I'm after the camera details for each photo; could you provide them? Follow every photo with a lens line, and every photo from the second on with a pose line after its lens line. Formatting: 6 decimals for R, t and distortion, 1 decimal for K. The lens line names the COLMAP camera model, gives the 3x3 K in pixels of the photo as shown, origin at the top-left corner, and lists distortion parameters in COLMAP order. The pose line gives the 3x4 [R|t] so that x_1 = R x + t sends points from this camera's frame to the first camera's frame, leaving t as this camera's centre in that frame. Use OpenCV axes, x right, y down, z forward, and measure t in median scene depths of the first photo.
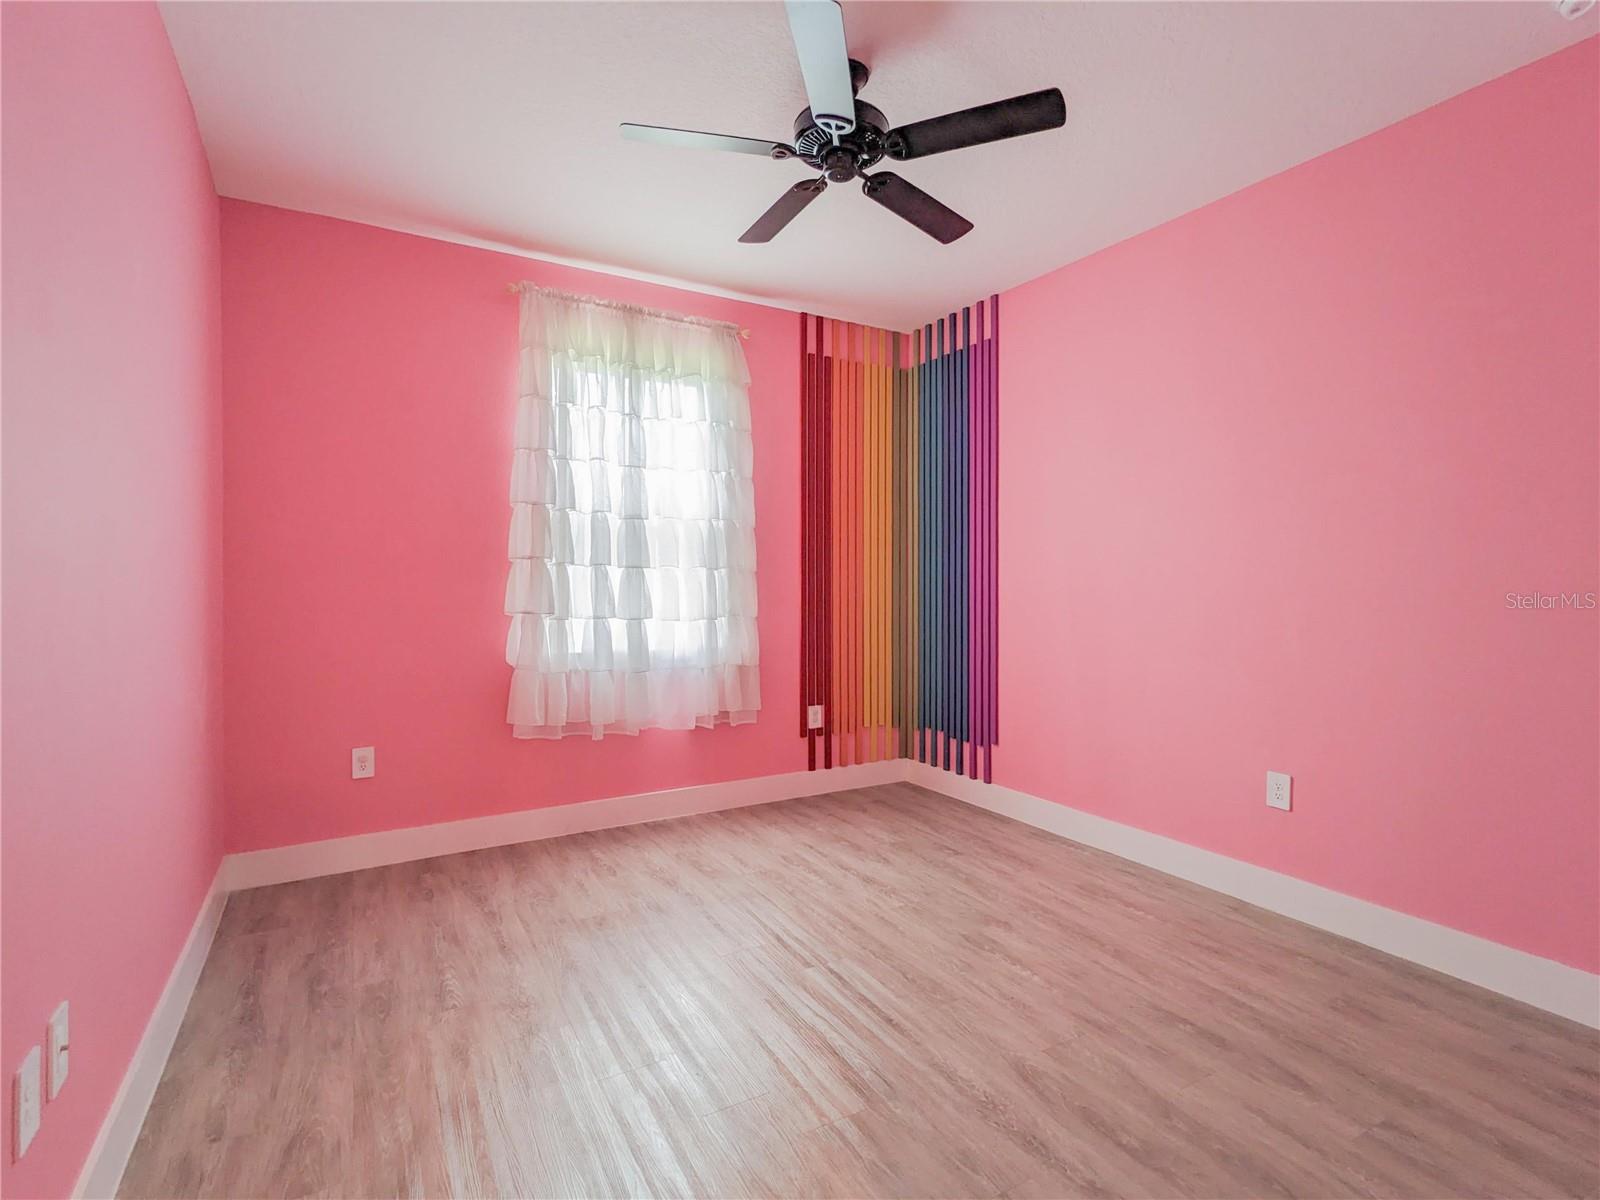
lens RADIAL K [[770.9, 0, 806.5], [0, 770.9, 601.4], [0, 0, 1]] dist [-0.001482, 0.000801]
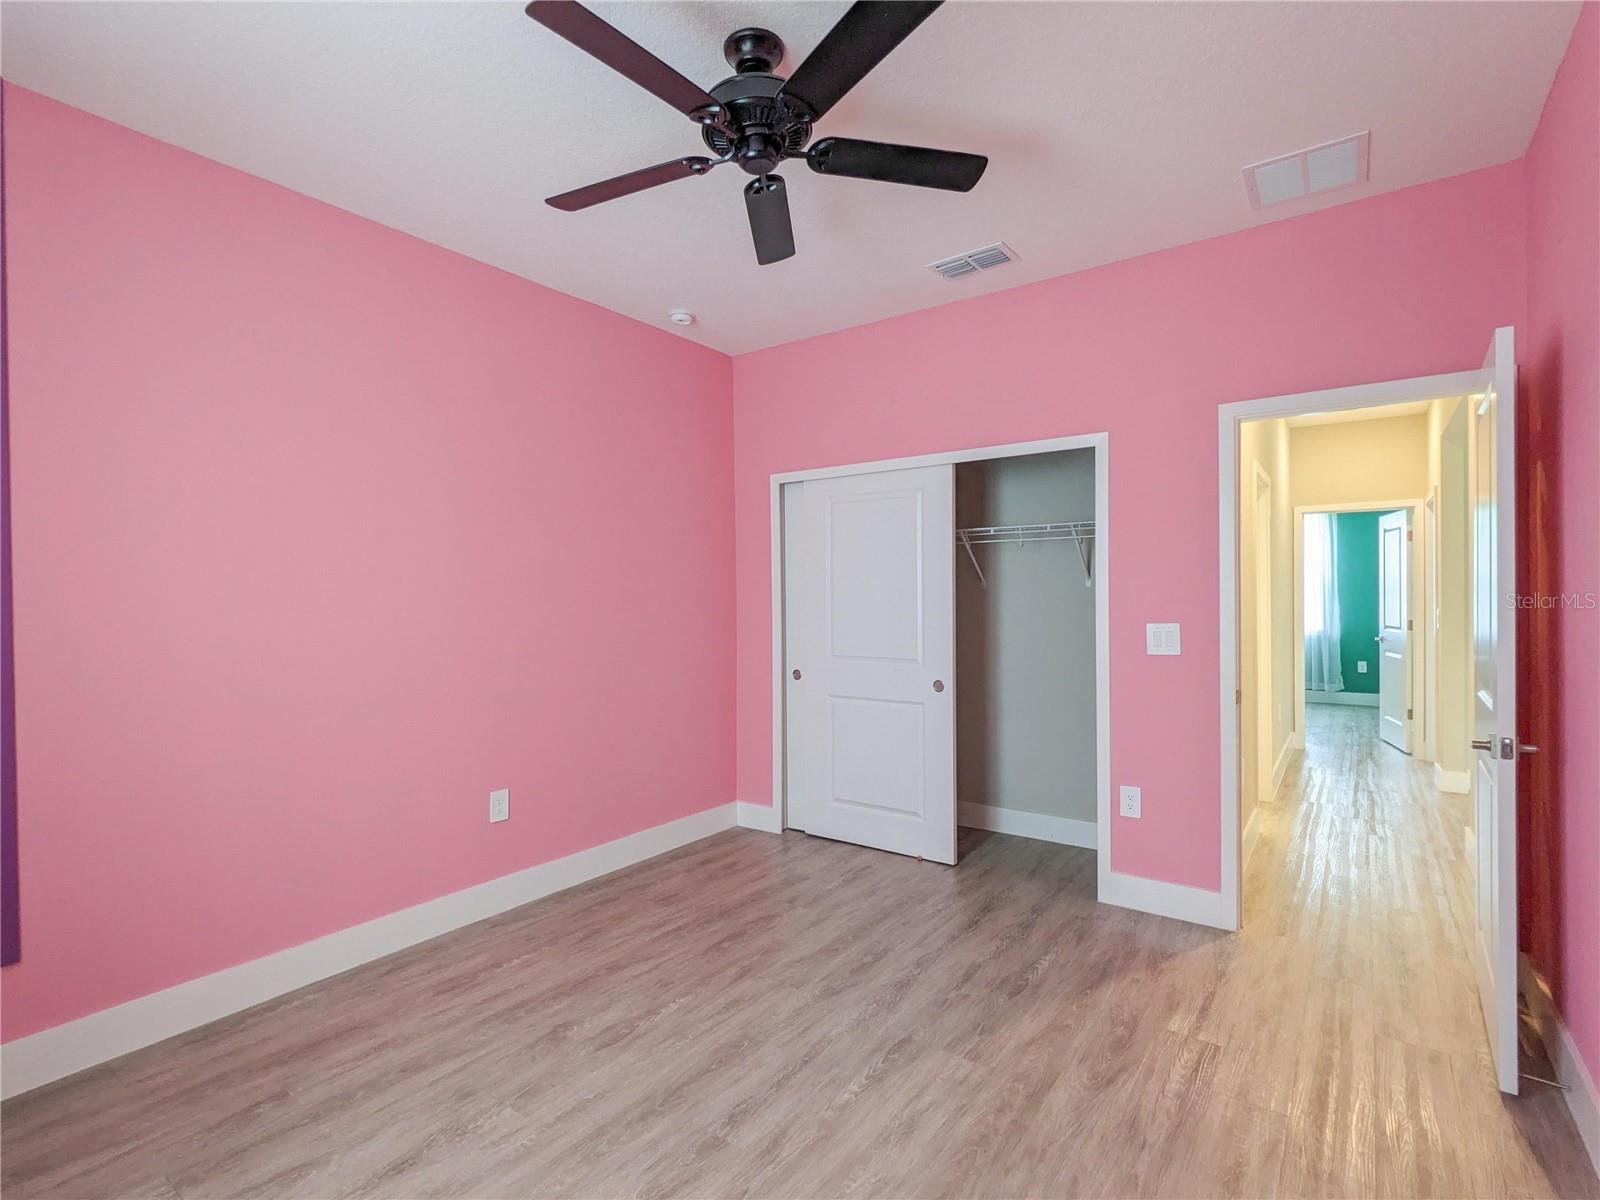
lens RADIAL K [[770.9, 0, 806.5], [0, 770.9, 601.4], [0, 0, 1]] dist [-0.001482, 0.000801]
pose [[-0.399114, 0.000335, 0.916901, -0.641153], [0.036989, 0.999192, 0.015736, -0.056360], [-0.916155, 0.040196, -0.398804, 1.085057]]
